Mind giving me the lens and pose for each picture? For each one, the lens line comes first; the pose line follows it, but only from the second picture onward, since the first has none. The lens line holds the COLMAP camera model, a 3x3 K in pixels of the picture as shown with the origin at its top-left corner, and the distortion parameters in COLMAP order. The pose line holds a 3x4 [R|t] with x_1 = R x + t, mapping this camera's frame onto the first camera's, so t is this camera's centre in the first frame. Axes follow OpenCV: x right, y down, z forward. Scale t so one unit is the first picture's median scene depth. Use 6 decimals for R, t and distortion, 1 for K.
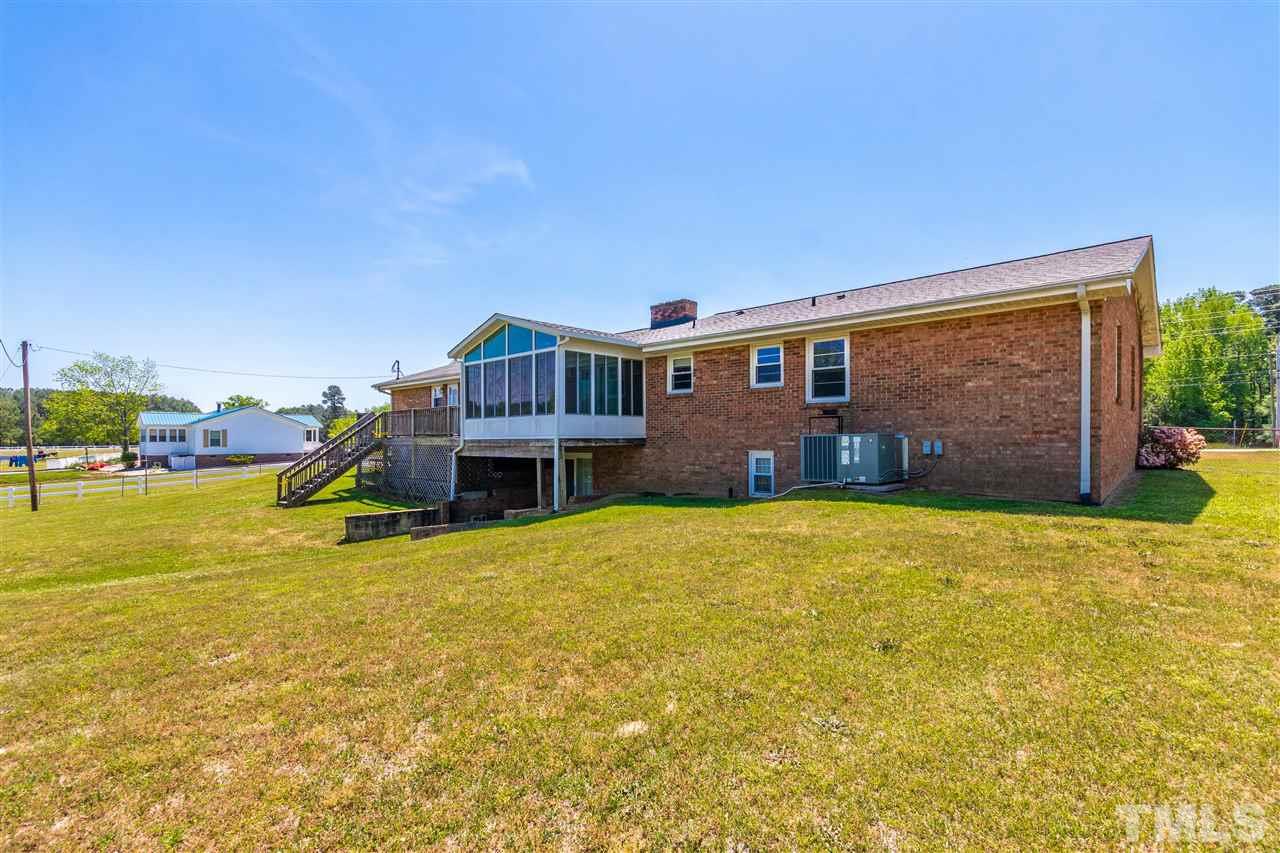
lens RADIAL K [[593.0, 0, 640.0], [0, 593.0, 430.9], [0, 0, 1]] dist [0.014741, -0.004380]
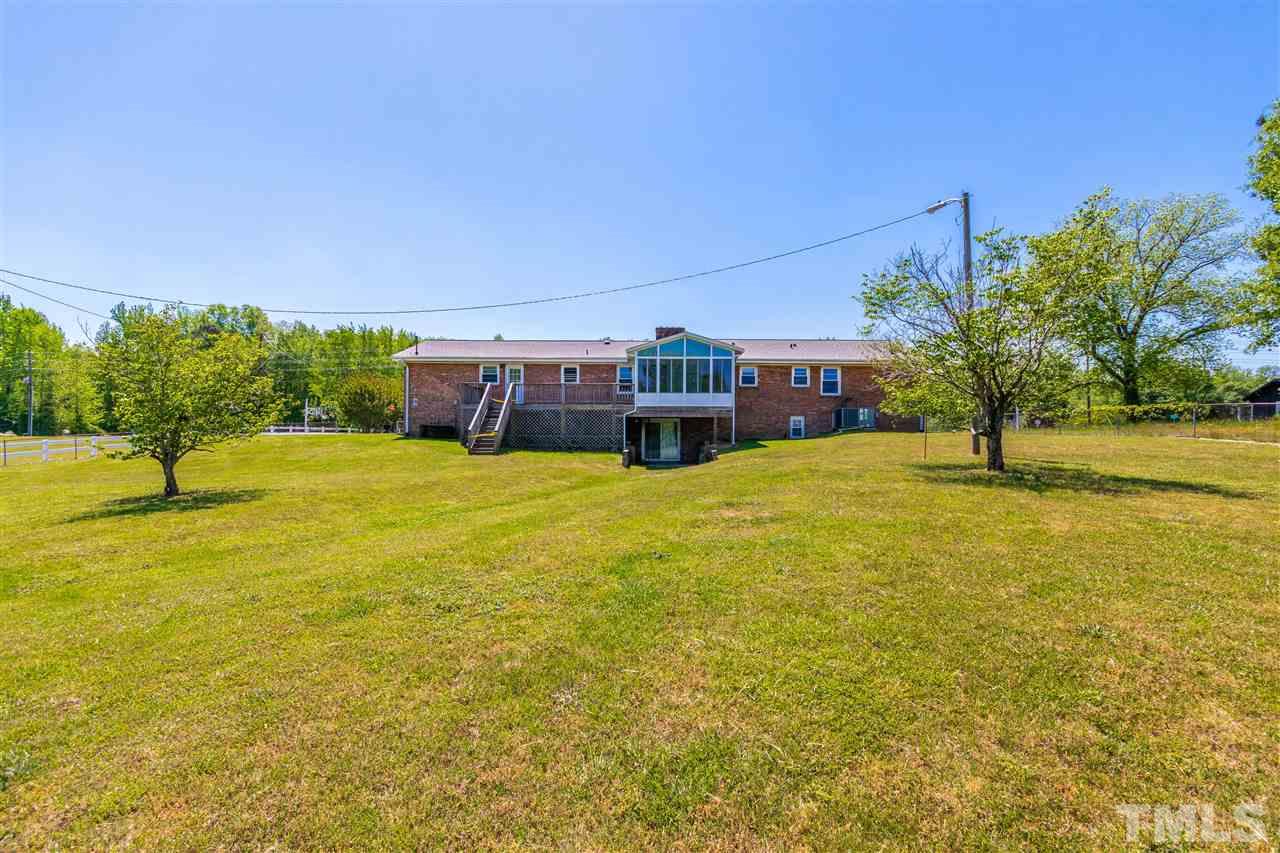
lens RADIAL K [[593.0, 0, 641.0], [0, 593.0, 431.2], [0, 0, 1]] dist [0.014741, -0.004380]
pose [[0.724093, 0.017772, 0.689473, -1.603553], [-0.017996, 0.999814, -0.006872, 0.107048], [-0.689467, -0.007432, 0.724279, -0.144635]]
